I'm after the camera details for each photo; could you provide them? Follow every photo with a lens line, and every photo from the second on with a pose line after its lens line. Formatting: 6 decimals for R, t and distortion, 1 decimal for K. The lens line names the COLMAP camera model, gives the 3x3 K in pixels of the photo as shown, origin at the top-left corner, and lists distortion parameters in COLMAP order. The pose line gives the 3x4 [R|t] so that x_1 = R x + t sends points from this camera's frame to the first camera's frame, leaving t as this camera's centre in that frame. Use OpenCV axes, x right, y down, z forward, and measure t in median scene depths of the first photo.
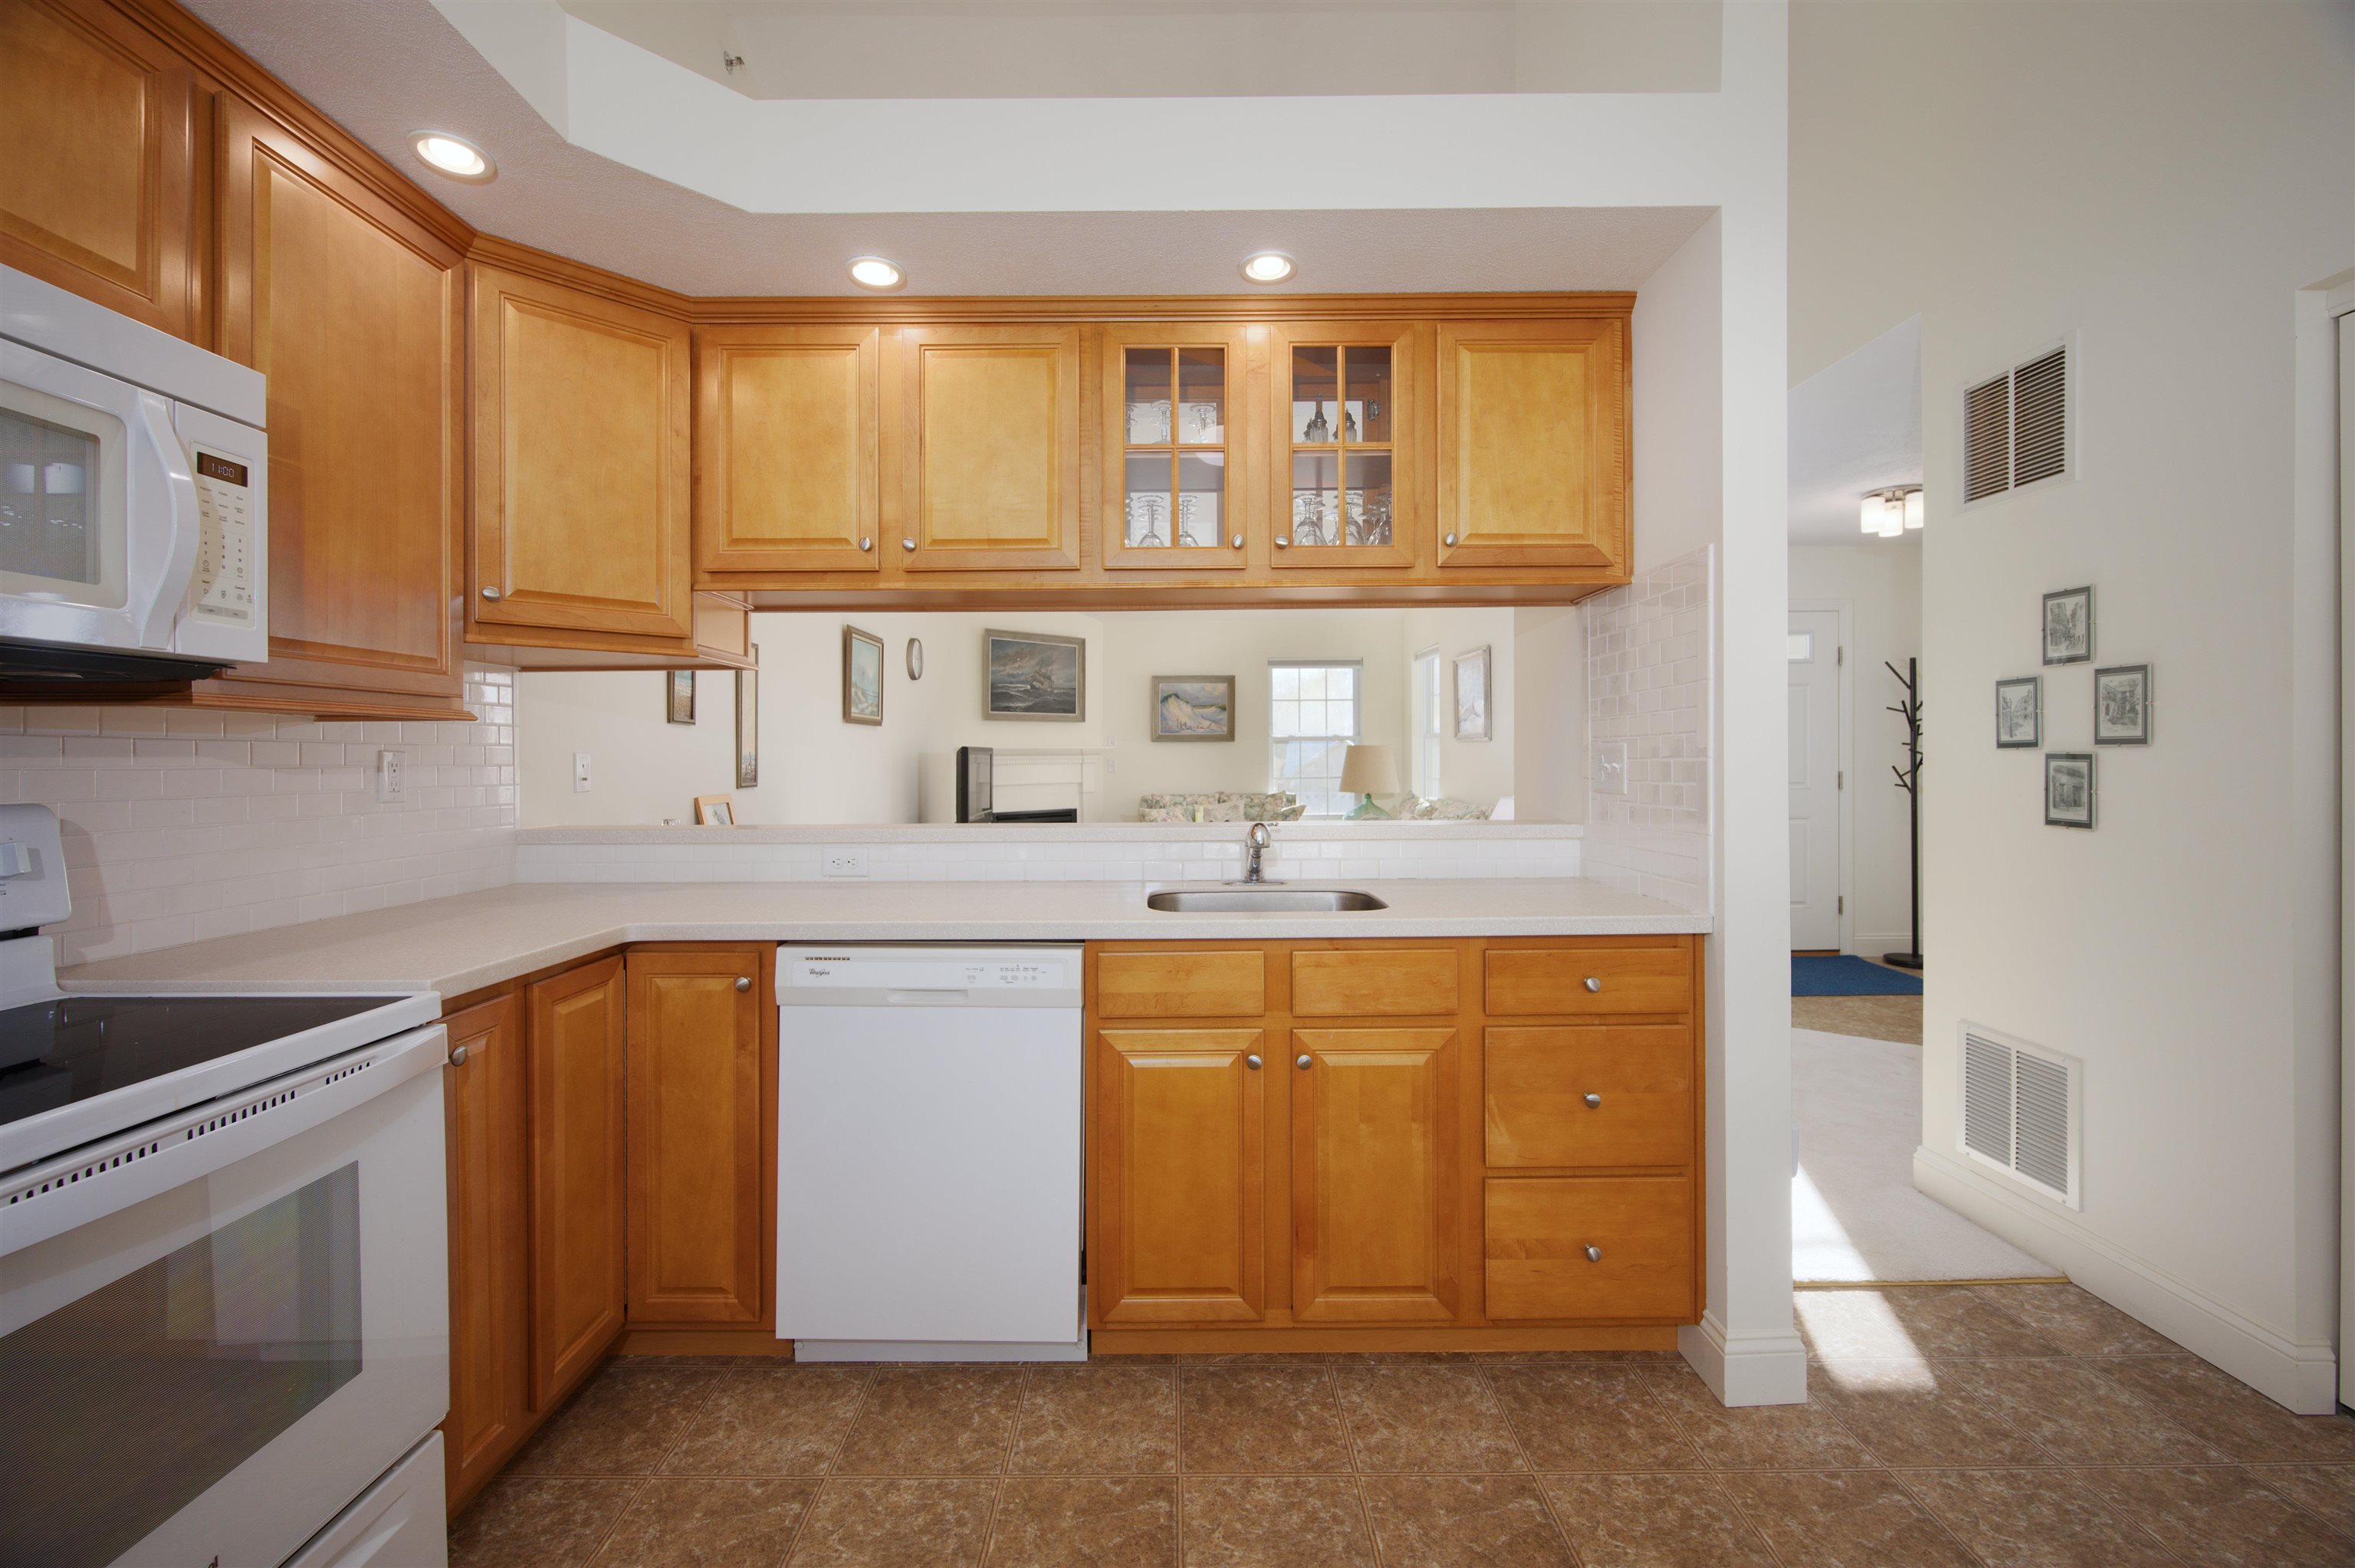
lens RADIAL K [[982.9, 0, 1168.7], [0, 982.9, 762.7], [0, 0, 1]] dist [-0.002289, -0.000107]
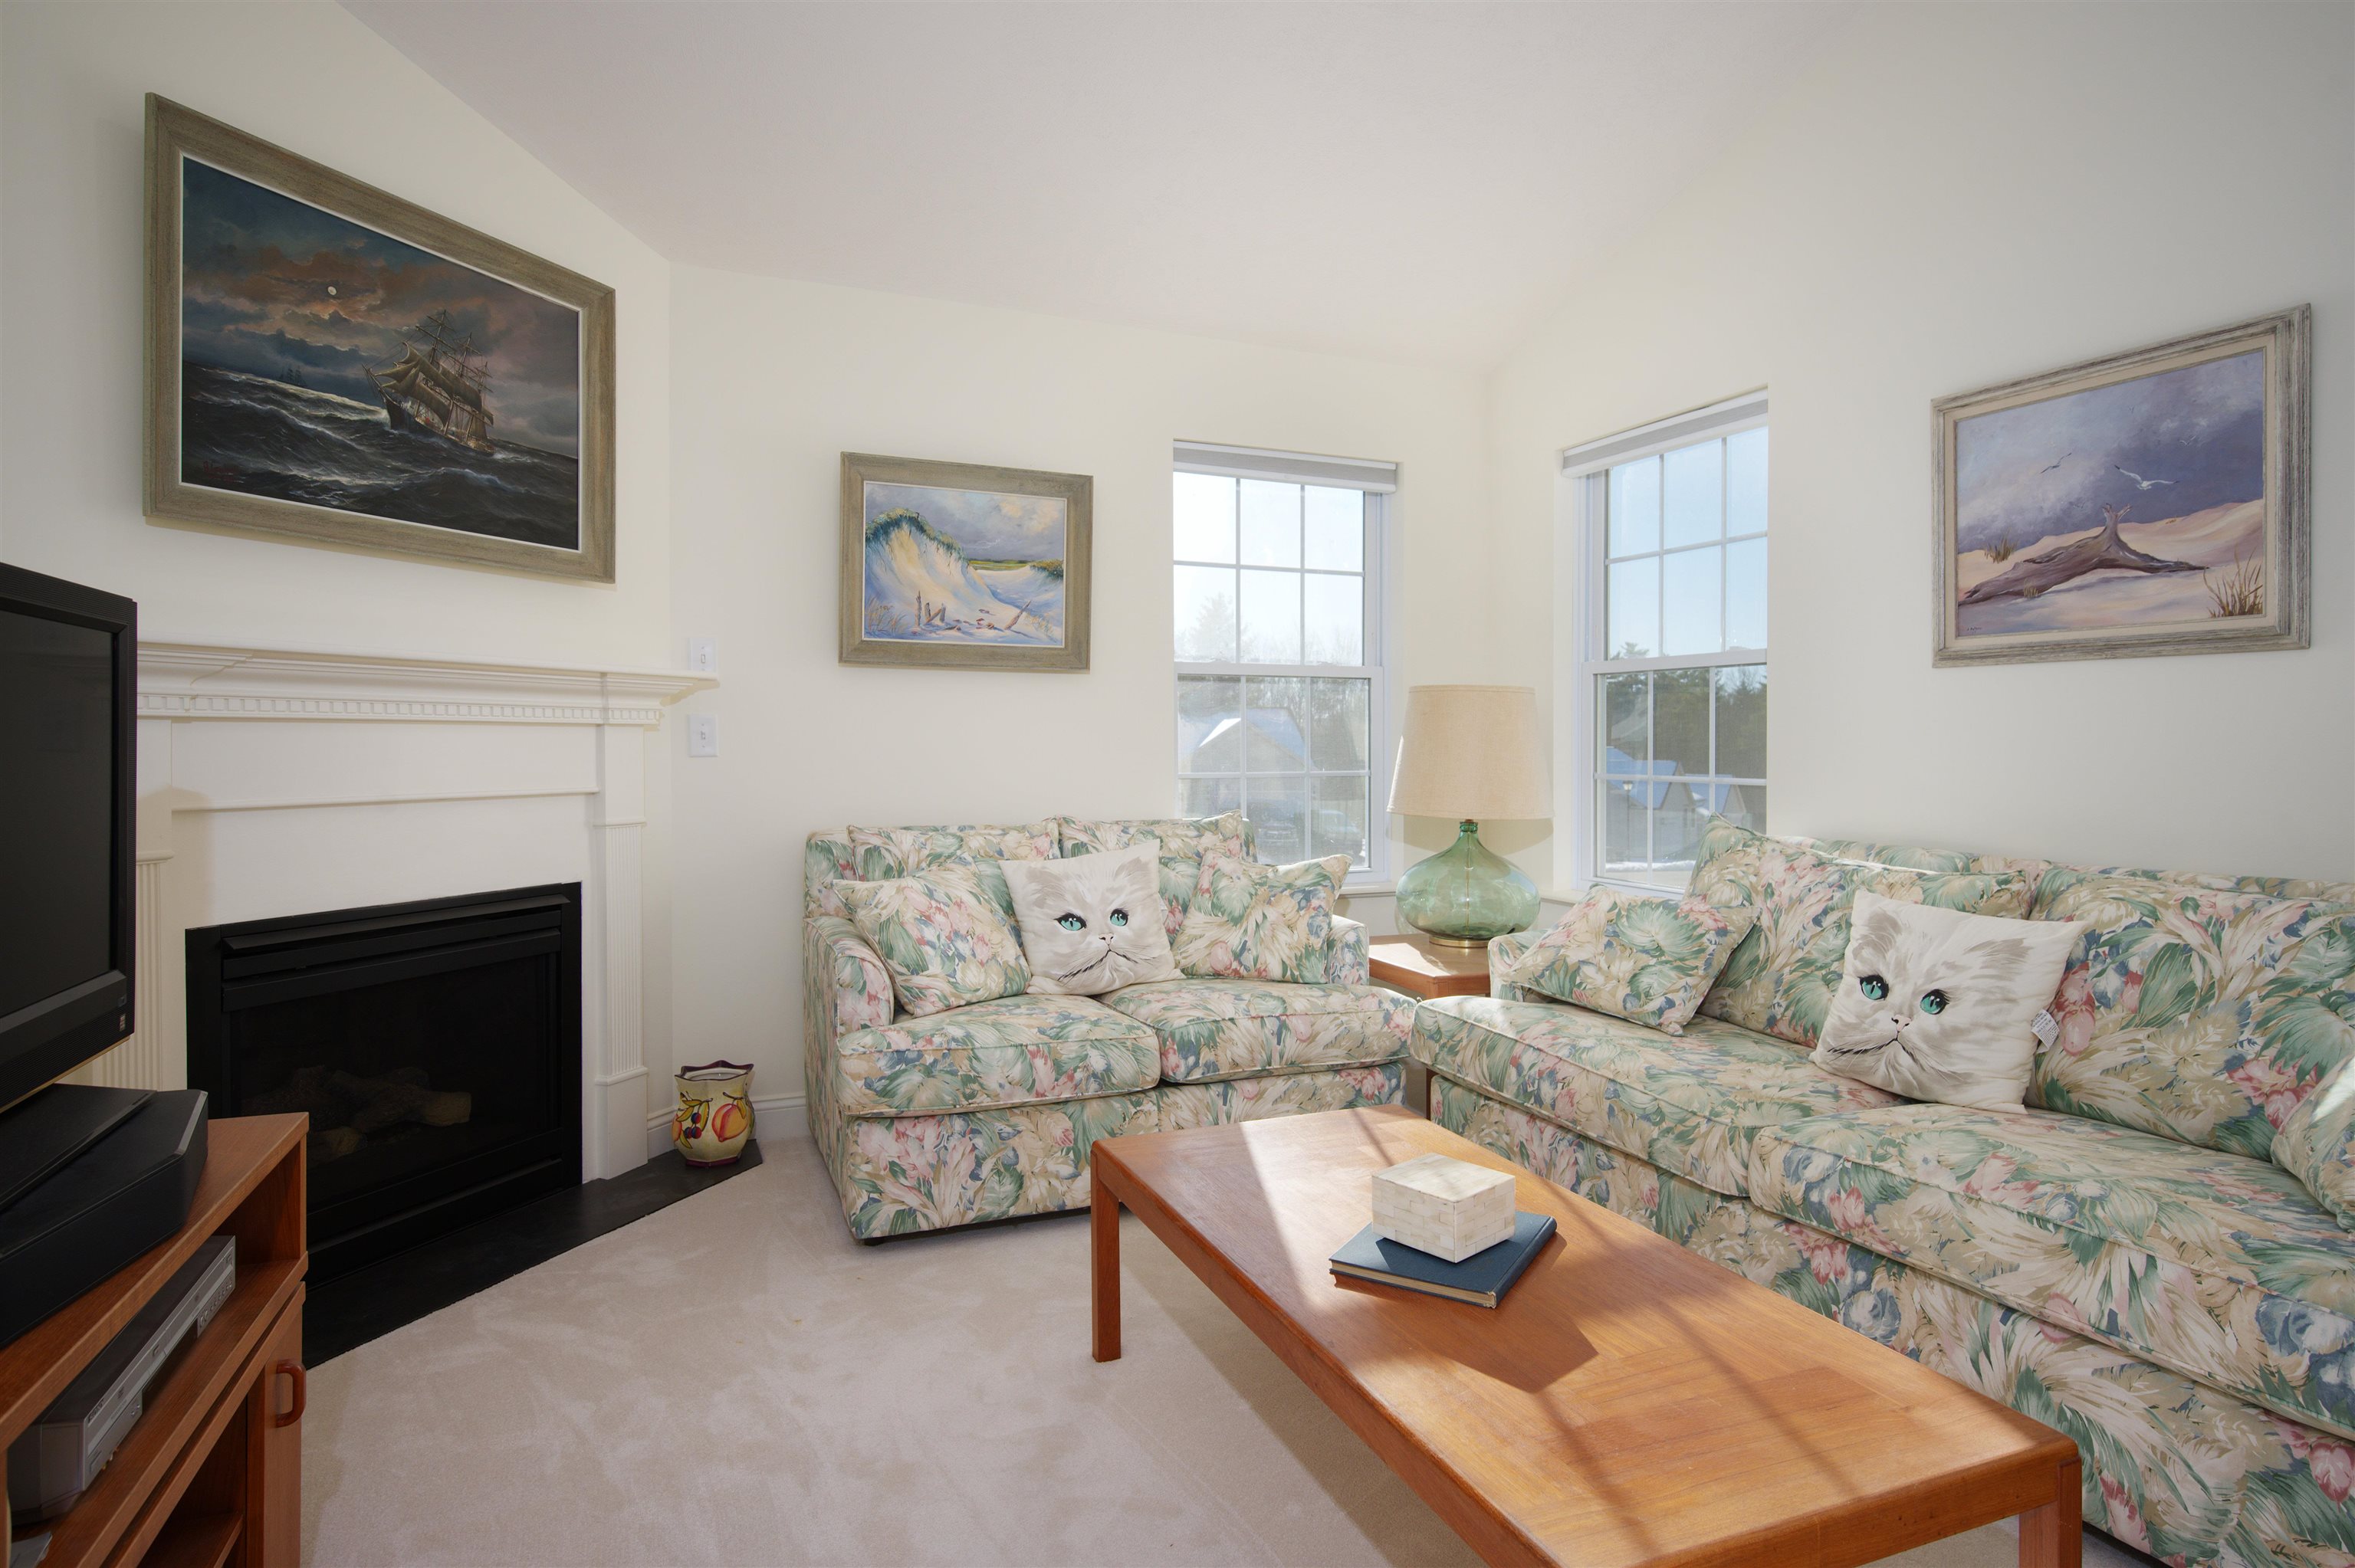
lens RADIAL K [[1286.0, 0, 1192.8], [0, 1286.0, 761.0], [0, 0, 1]] dist [0.004392, -0.001898]
pose [[0.920935, 0.004715, 0.389689, -0.279597], [-0.005899, 0.999981, 0.001842, 0.033889], [-0.389673, -0.003995, 0.920945, 2.181497]]
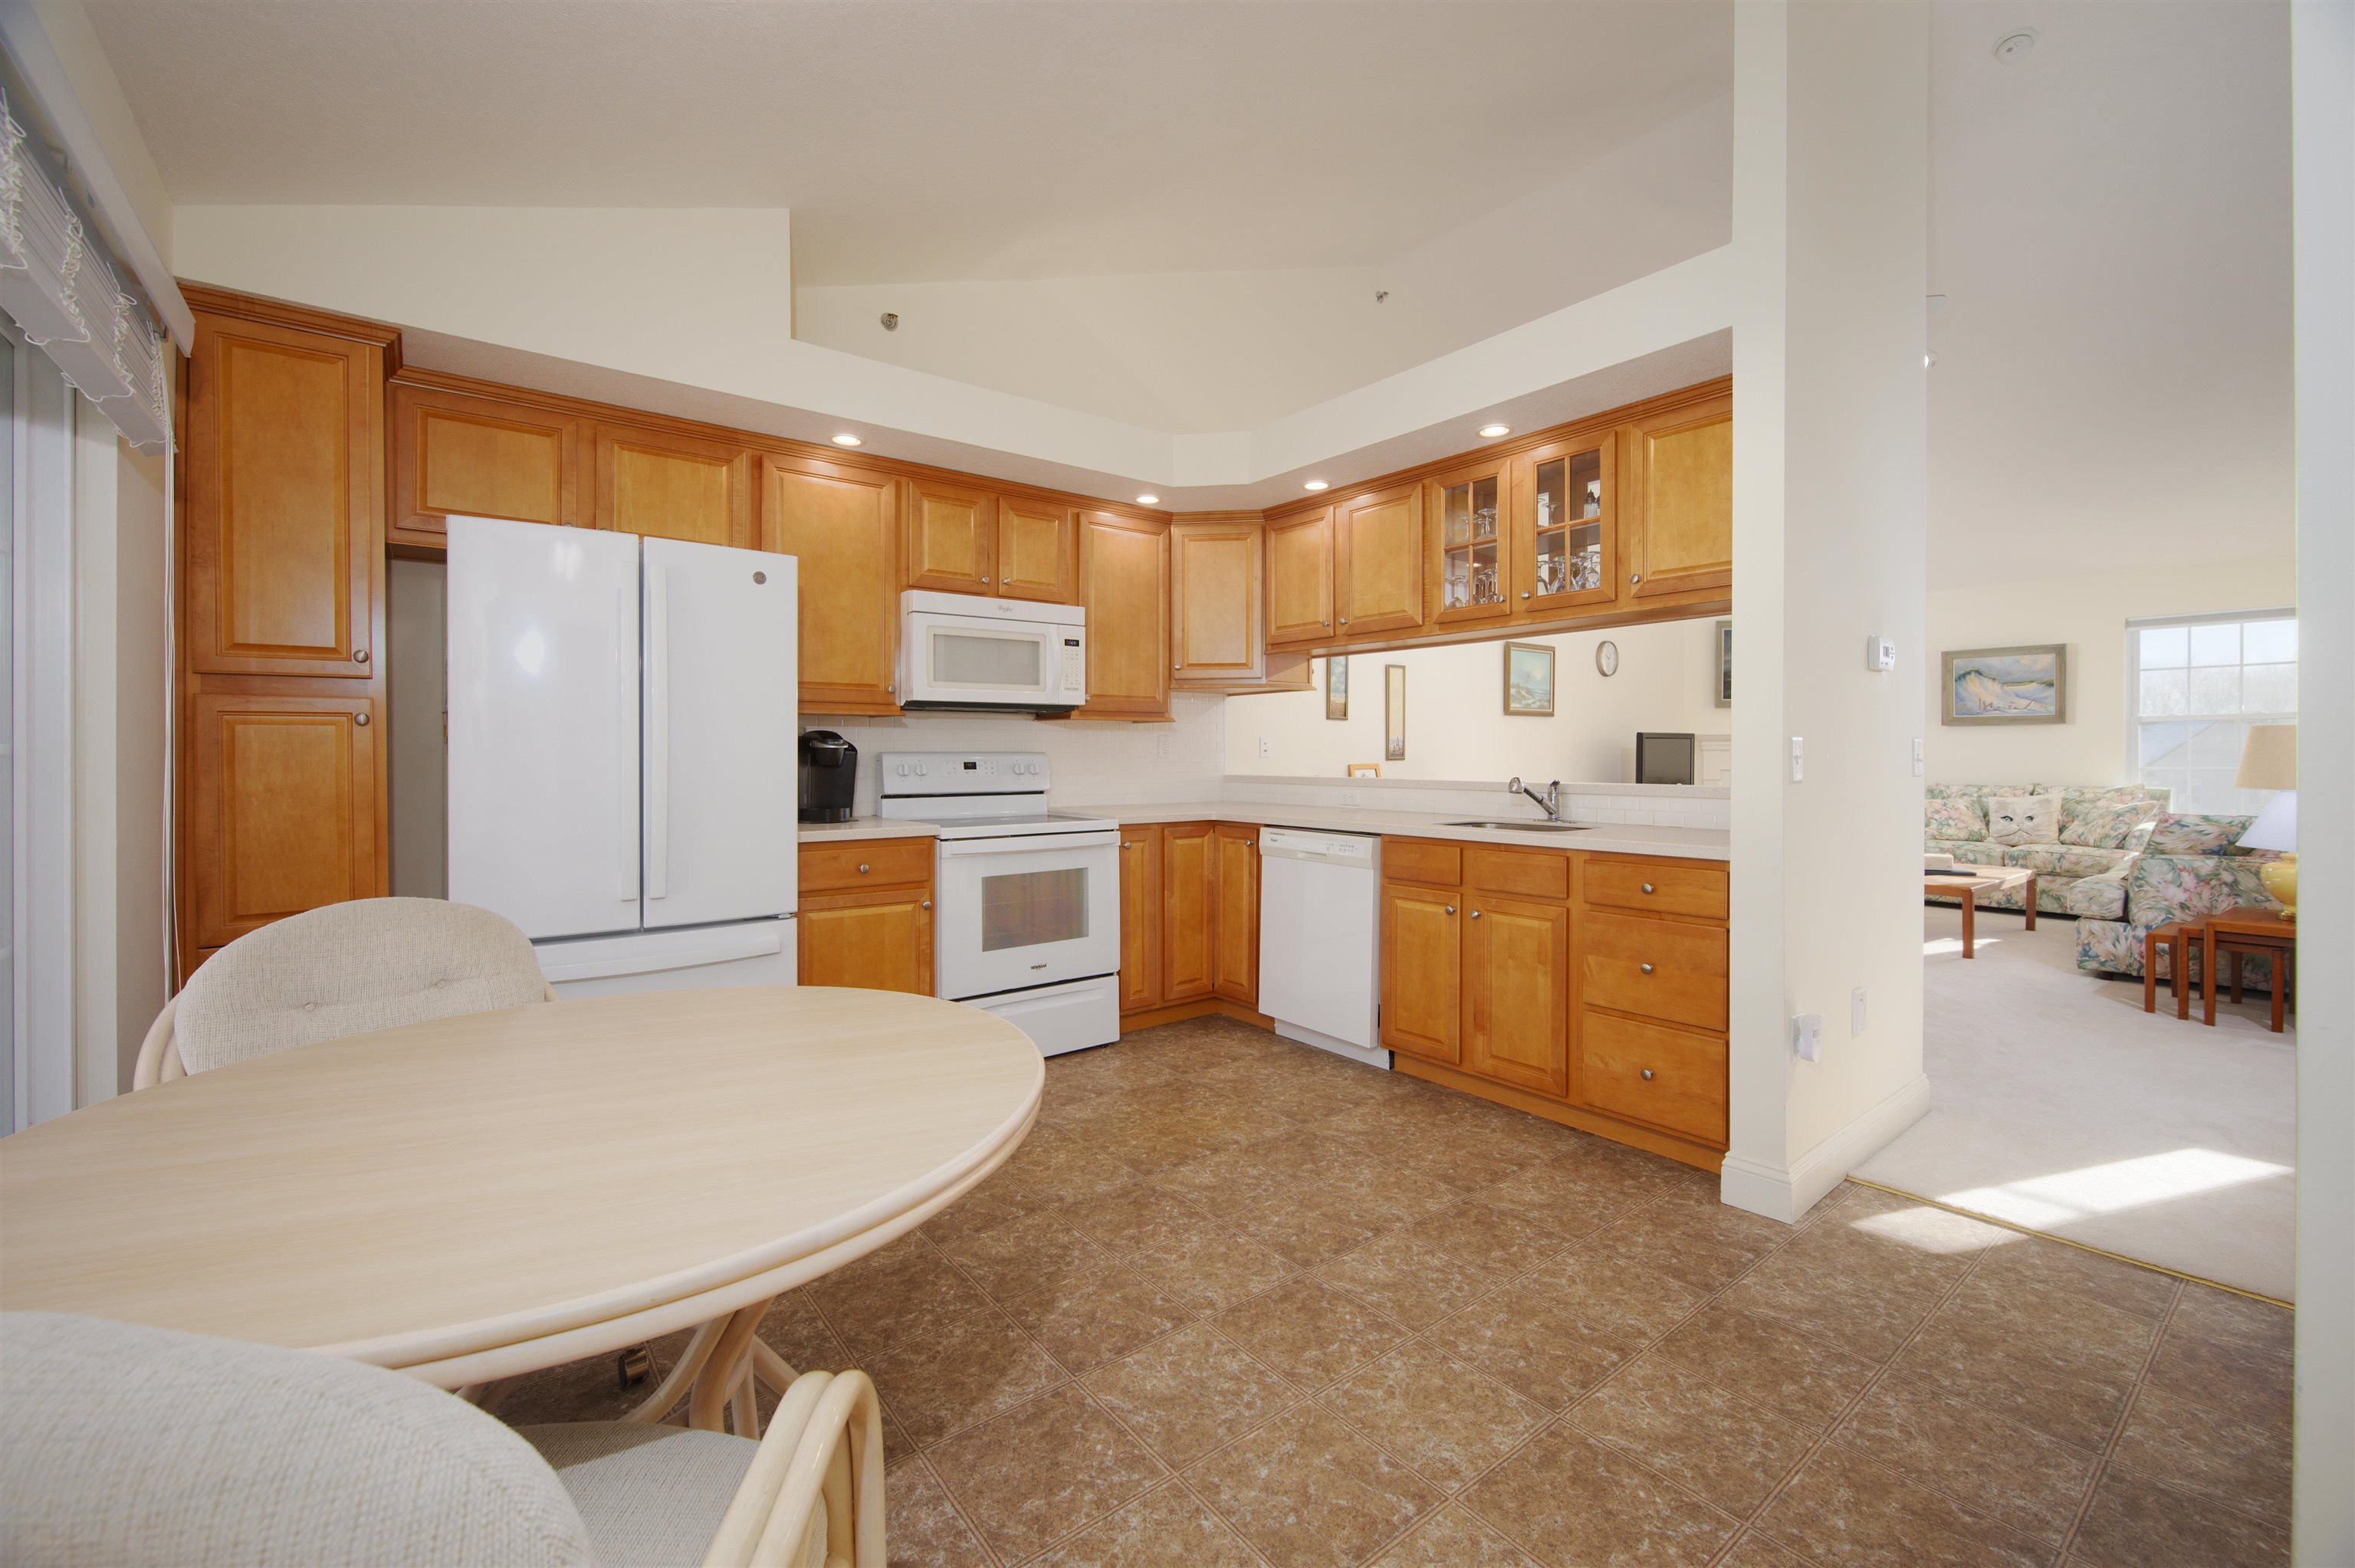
lens RADIAL K [[982.9, 0, 1168.7], [0, 982.9, 762.7], [0, 0, 1]] dist [-0.002289, -0.000107]
pose [[0.611322, 0.012667, -0.791281, 0.985106], [-0.005789, 0.999917, 0.011535, 0.023277], [0.791361, -0.002471, 0.611344, -0.381290]]
